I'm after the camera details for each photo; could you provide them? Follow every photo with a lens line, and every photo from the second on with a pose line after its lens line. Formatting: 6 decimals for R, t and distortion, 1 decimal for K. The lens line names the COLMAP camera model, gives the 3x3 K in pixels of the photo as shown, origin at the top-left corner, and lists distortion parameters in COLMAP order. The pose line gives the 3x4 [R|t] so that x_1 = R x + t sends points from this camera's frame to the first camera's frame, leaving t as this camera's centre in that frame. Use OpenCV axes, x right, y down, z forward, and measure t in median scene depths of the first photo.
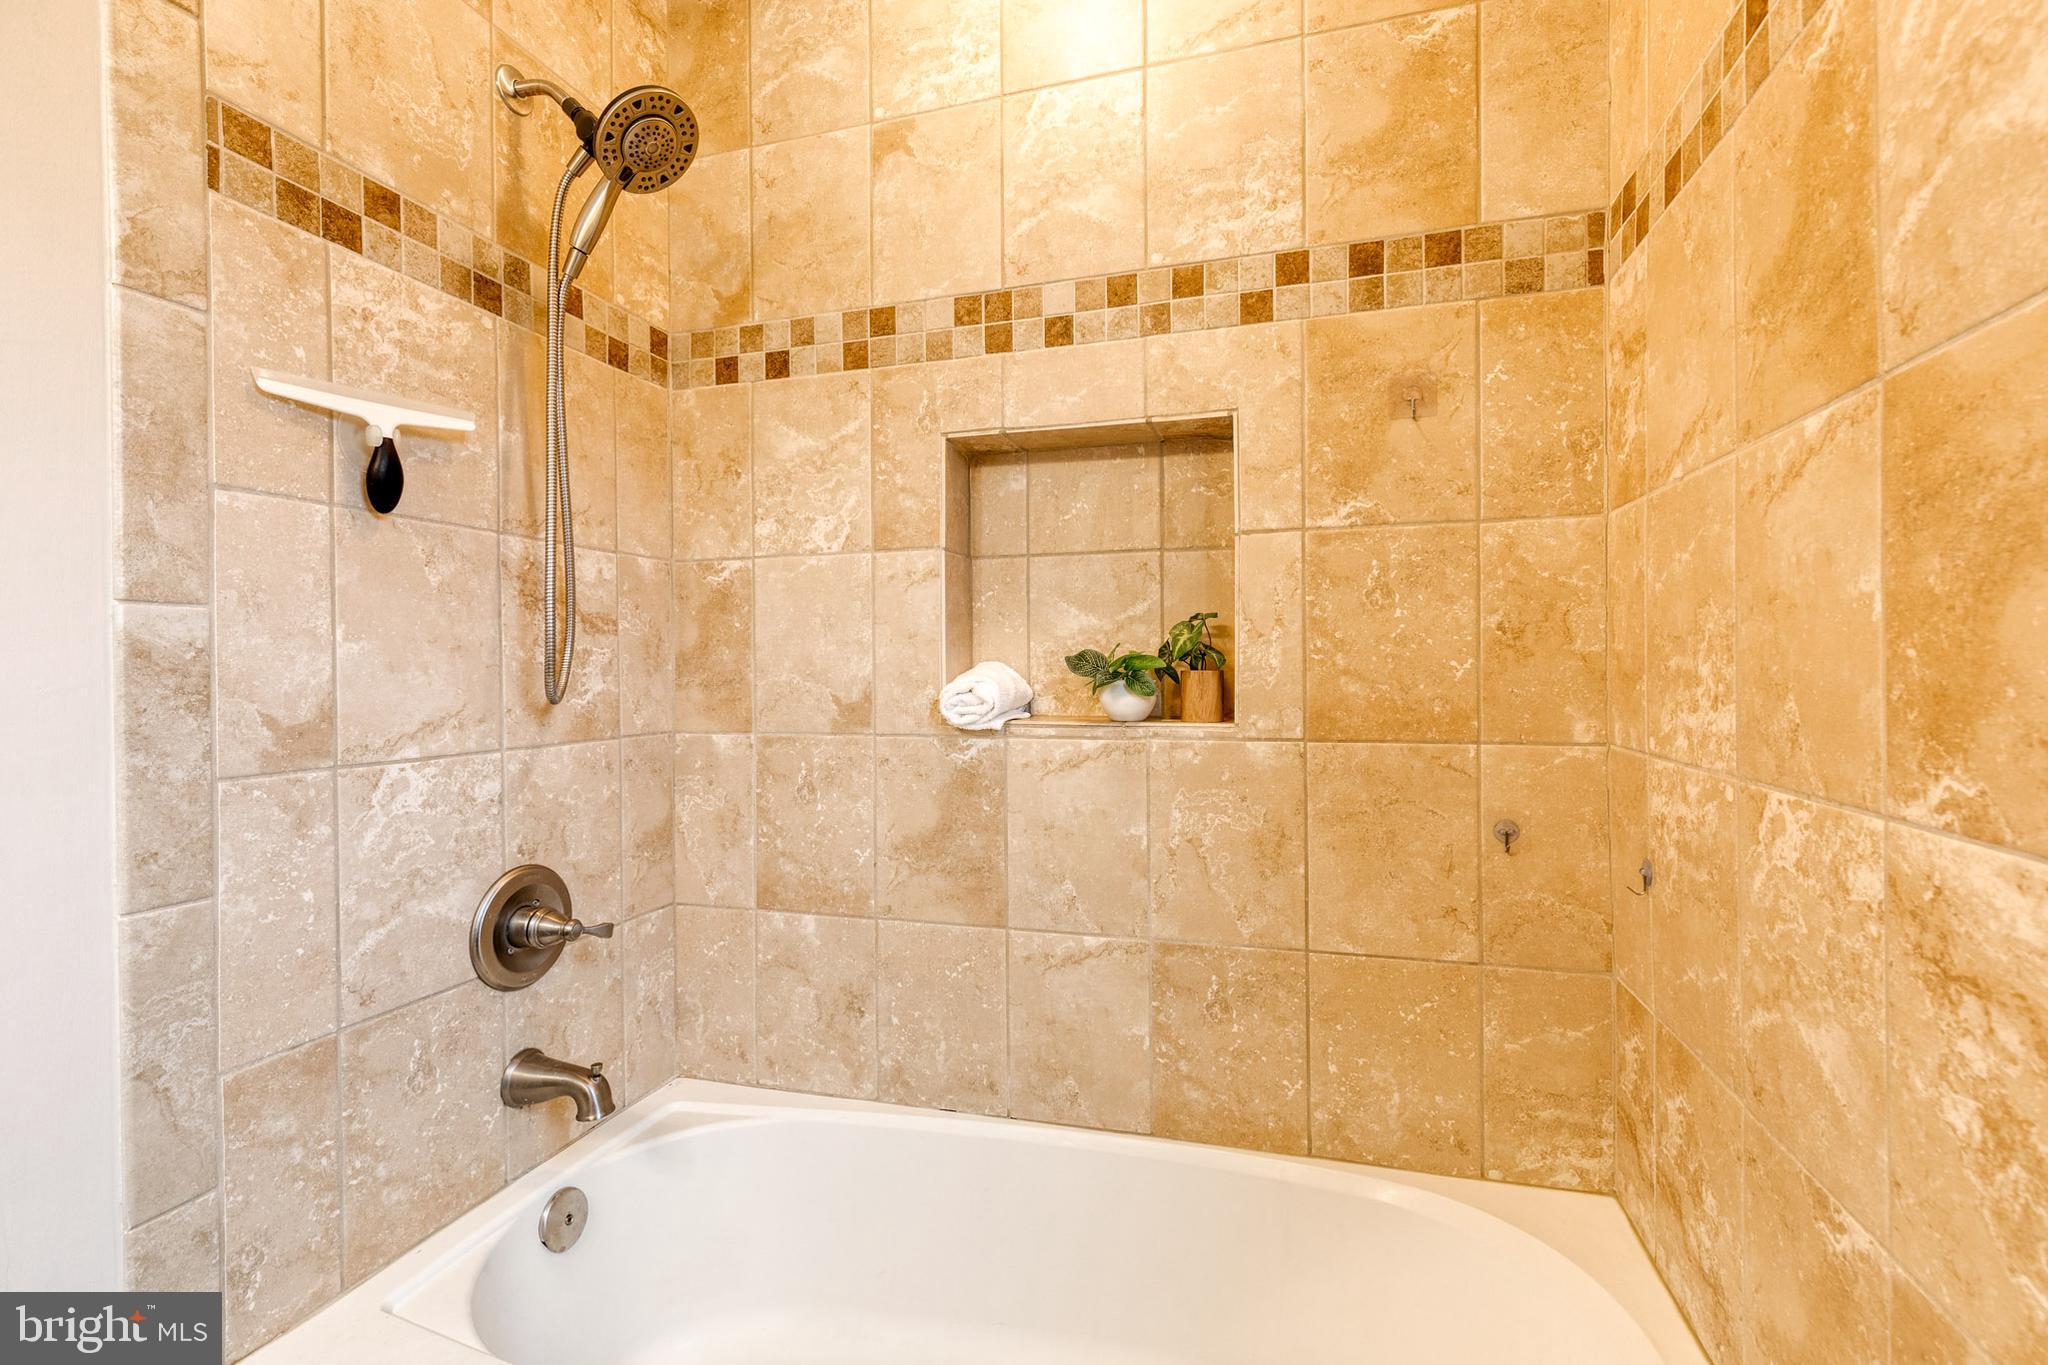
lens RADIAL K [[914.5, 0, 1039.0], [0, 914.5, 677.6], [0, 0, 1]] dist [-0.002075, -0.001394]
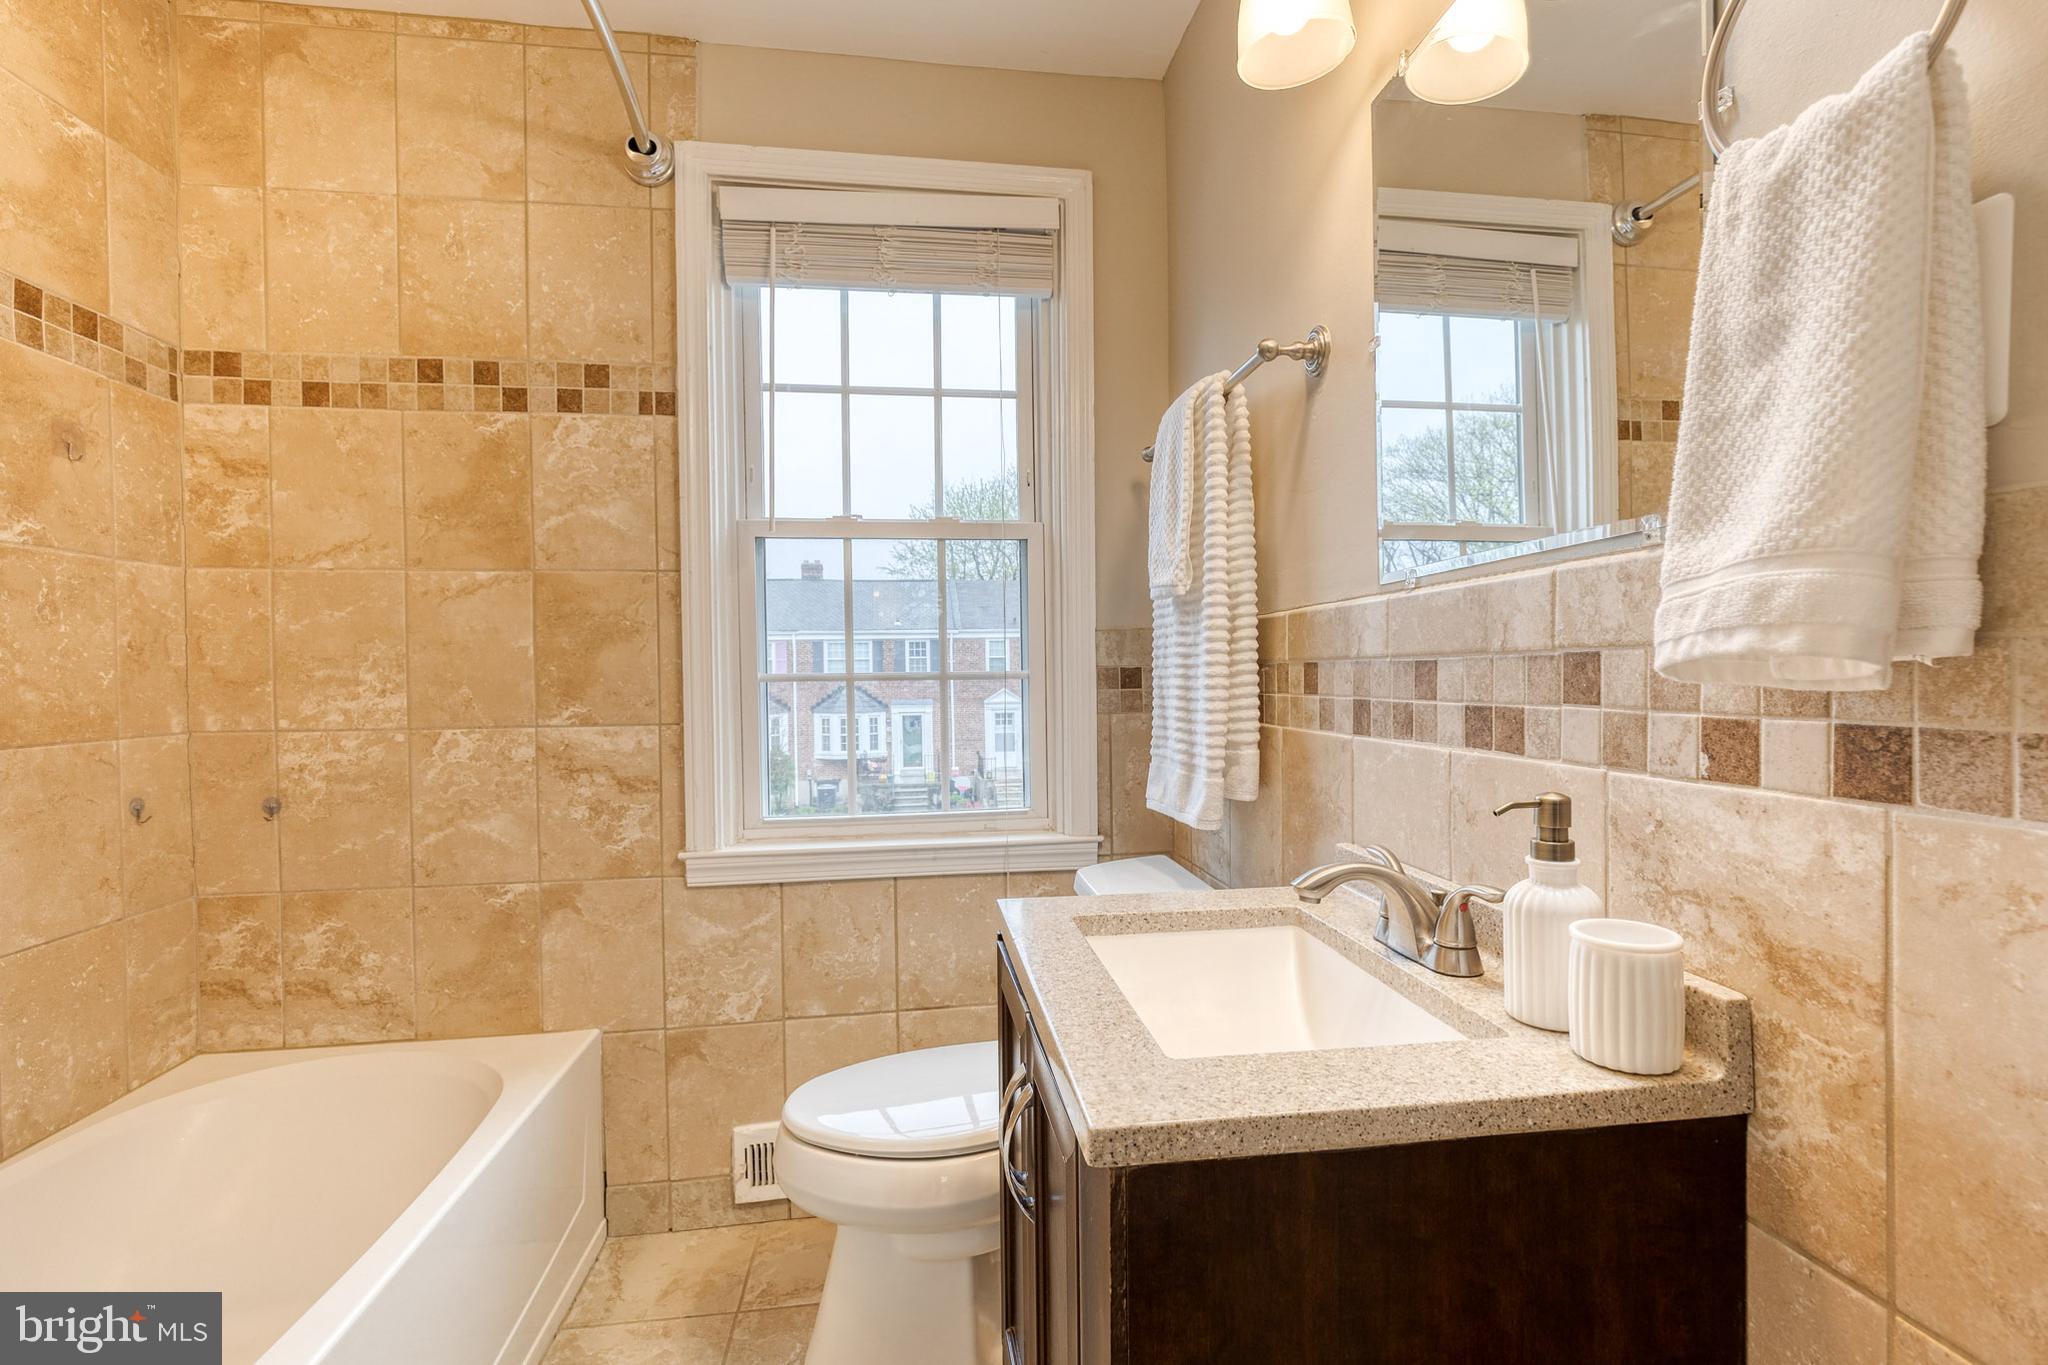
lens RADIAL K [[914.5, 0, 1031.2], [0, 914.5, 683.6], [0, 0, 1]] dist [-0.002075, -0.001394]
pose [[-0.410821, 0.000380, 0.911716, -1.142253], [0.023313, 0.999677, 0.010088, 0.013797], [-0.911418, 0.025400, -0.410698, 0.383825]]
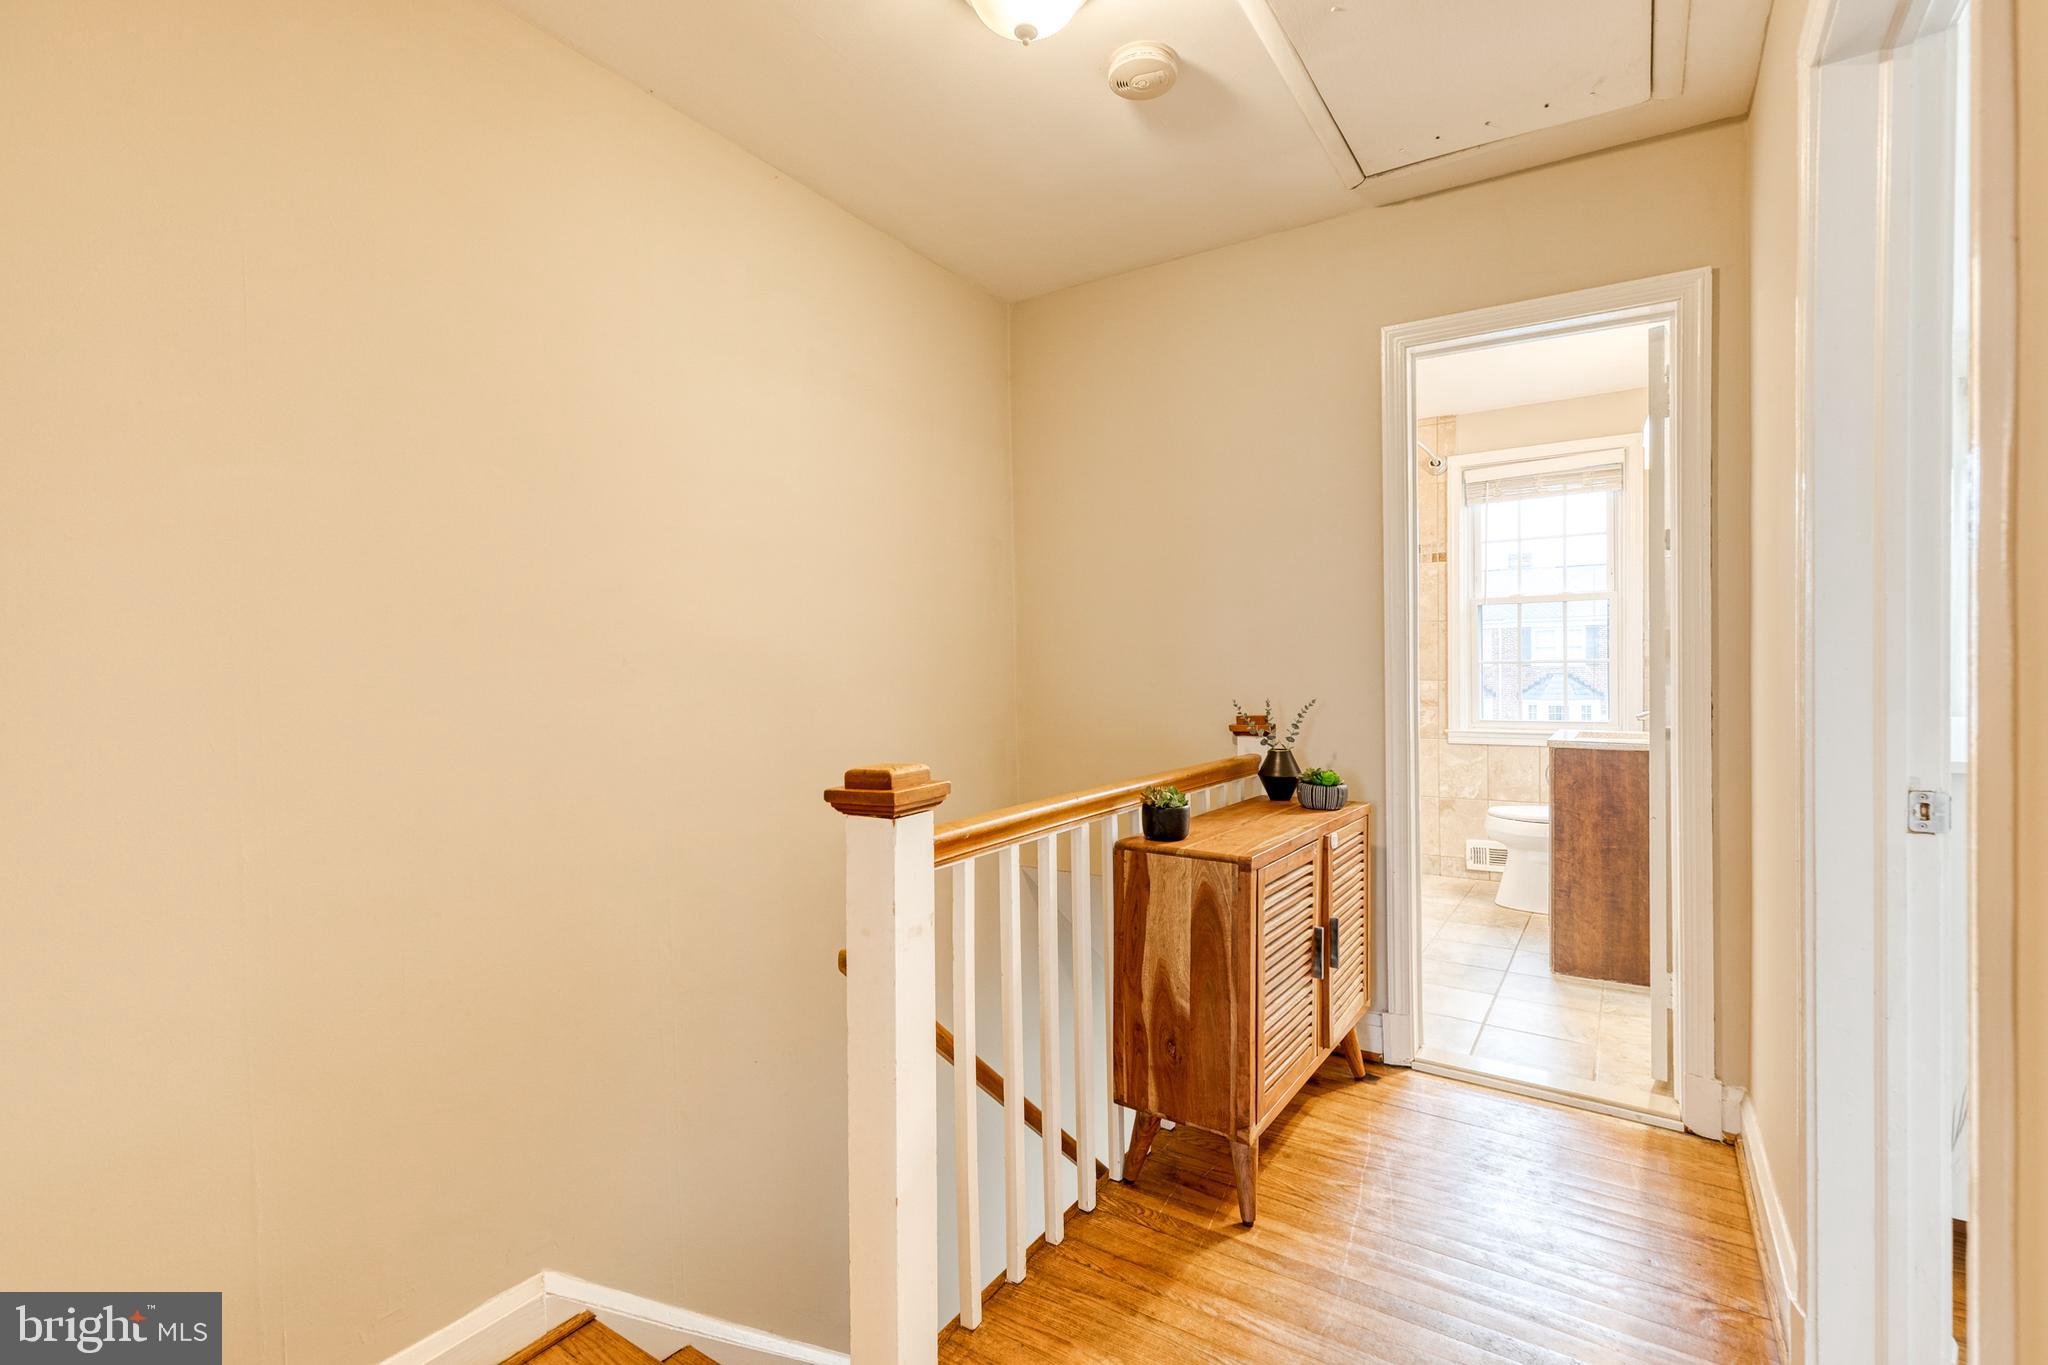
lens RADIAL K [[914.5, 0, 1028.8], [0, 914.5, 672.6], [0, 0, 1]] dist [-0.002075, -0.001394]
pose [[0.302584, -0.002367, 0.953120, -3.702064], [0.014033, 0.999900, -0.001972, 0.032396], [-0.953020, 0.013972, 0.302586, 0.798068]]
